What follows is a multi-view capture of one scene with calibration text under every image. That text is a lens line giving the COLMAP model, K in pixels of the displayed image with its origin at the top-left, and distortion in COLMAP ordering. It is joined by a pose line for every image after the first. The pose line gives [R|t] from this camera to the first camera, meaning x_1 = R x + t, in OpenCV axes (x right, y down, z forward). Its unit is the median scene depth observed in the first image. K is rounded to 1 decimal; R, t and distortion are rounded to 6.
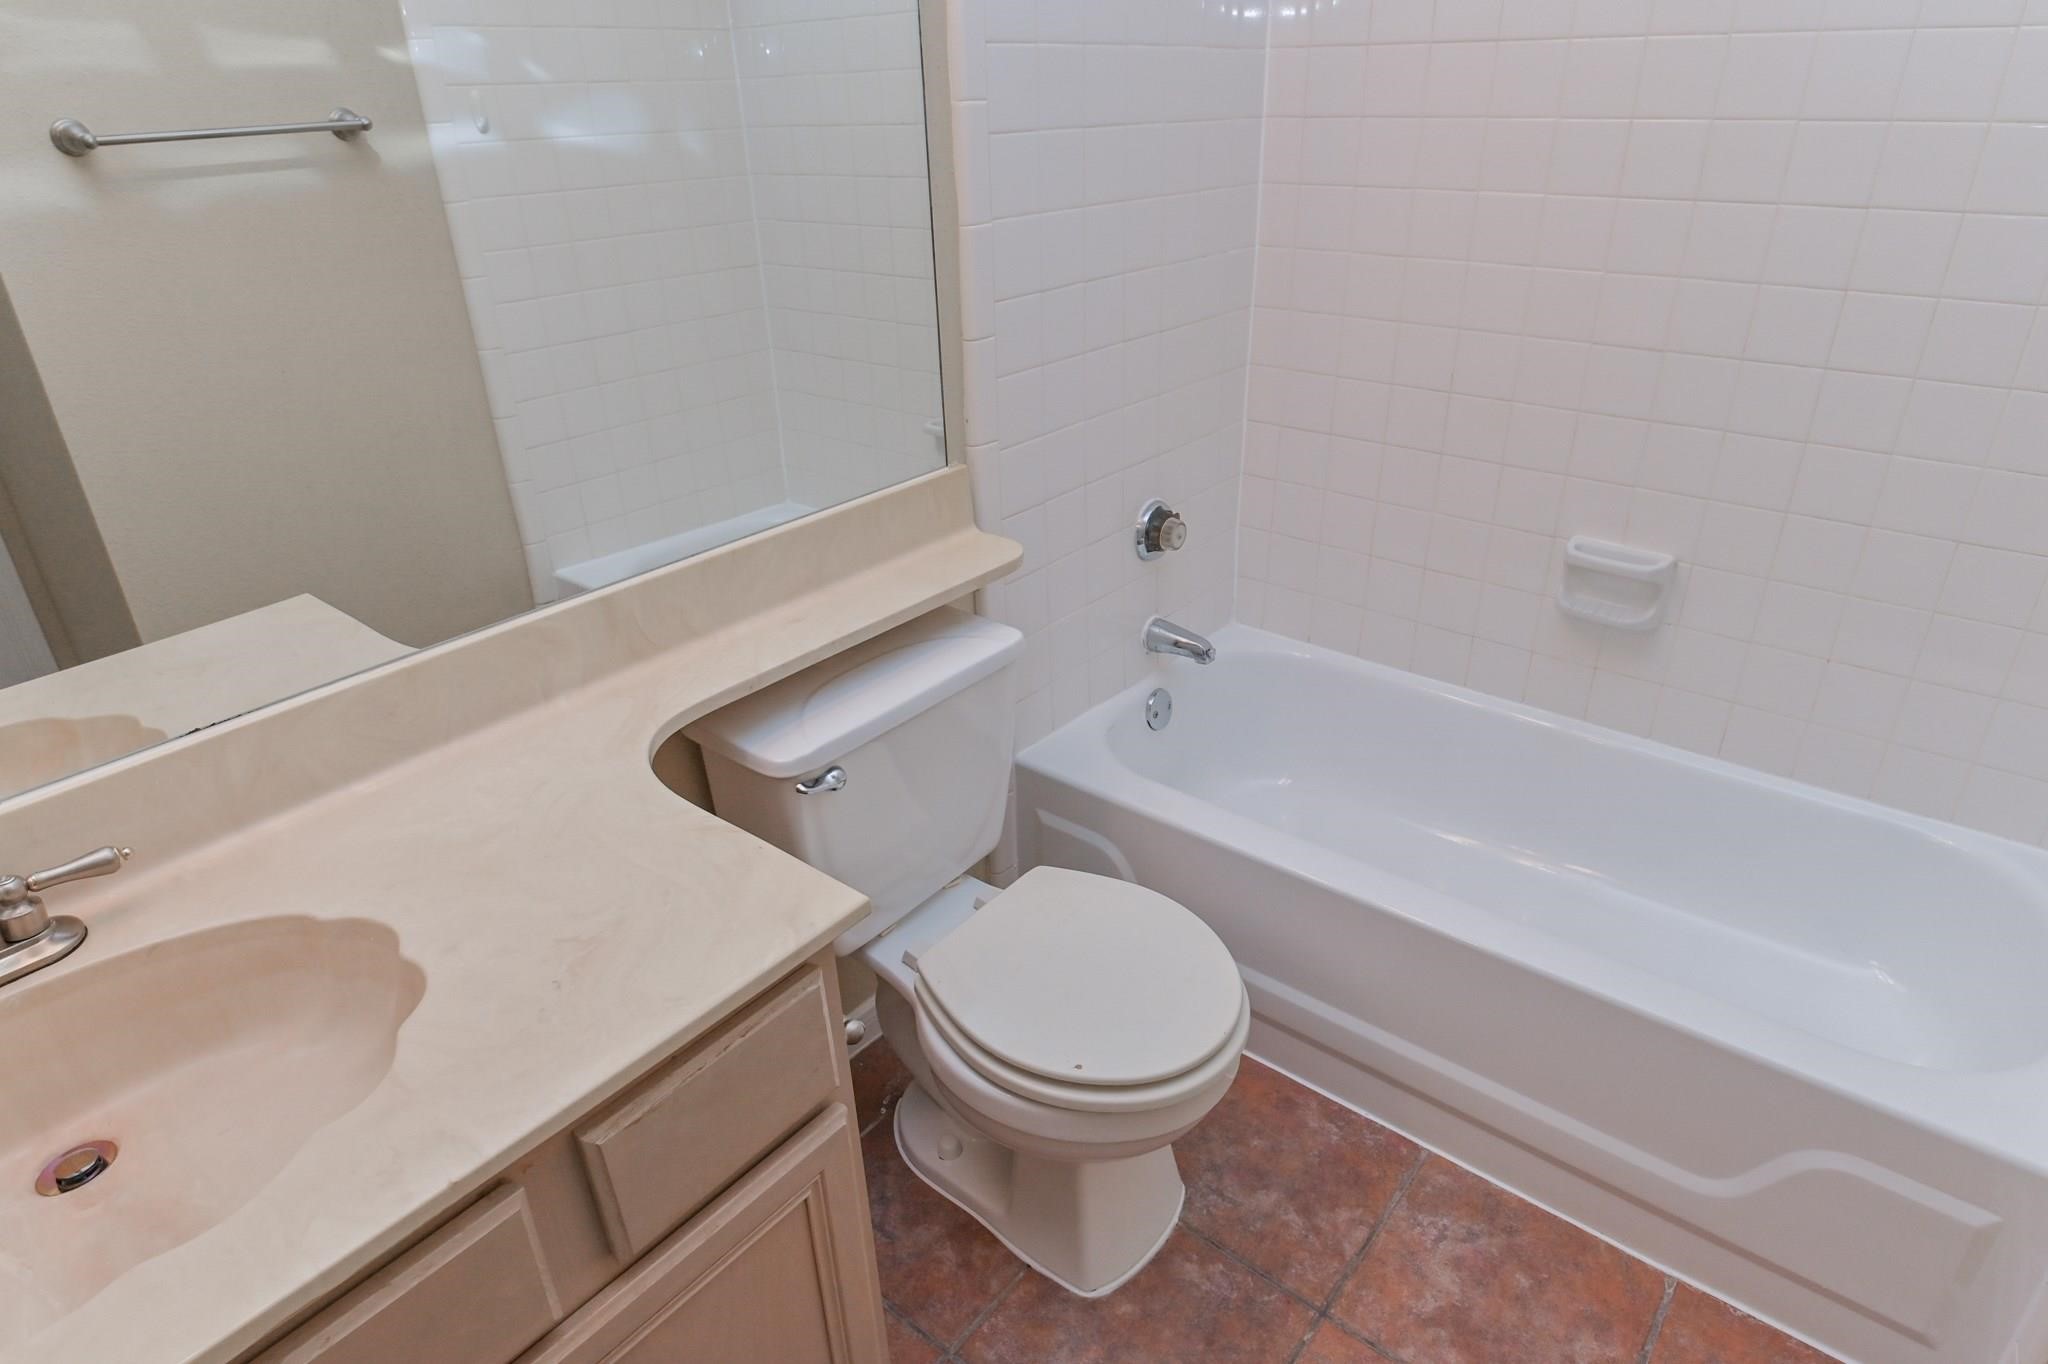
lens RADIAL K [[1182.3, 0, 1024.0], [0, 1182.3, 682.0], [0, 0, 1]] dist [-0.004728, -0.002394]
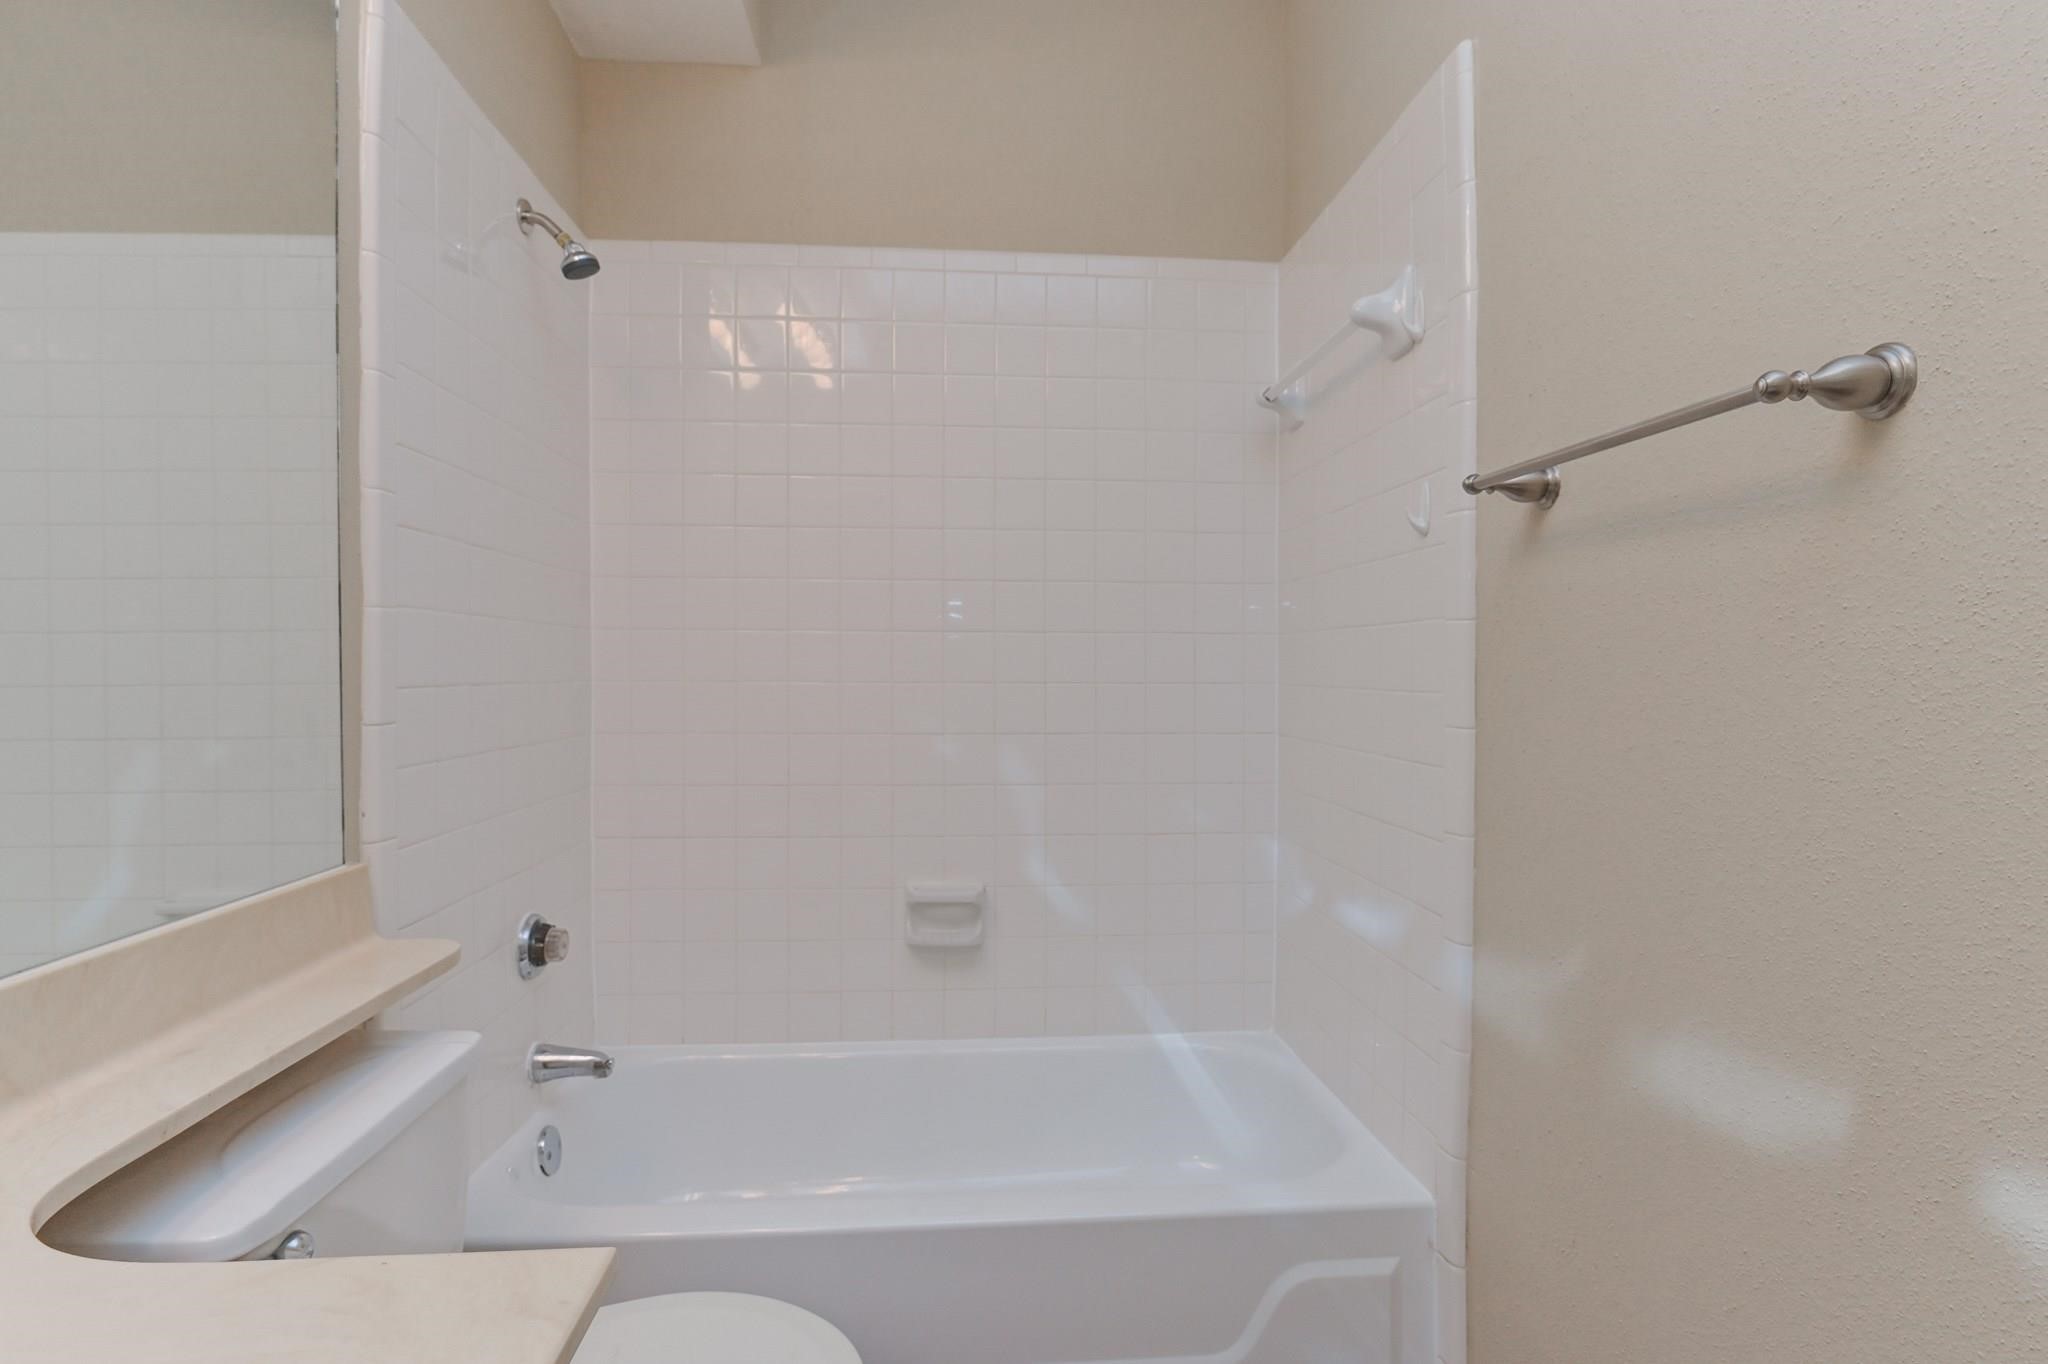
lens RADIAL K [[1025.5, 0, 1024.0], [0, 1025.5, 682.0], [0, 0, 1]] dist [-0.000590, -0.000989]
pose [[0.720936, 0.013550, 0.692869, -0.207795], [0.298607, 0.896158, -0.328229, 0.081939], [-0.625368, 0.443527, 0.642027, 0.146740]]
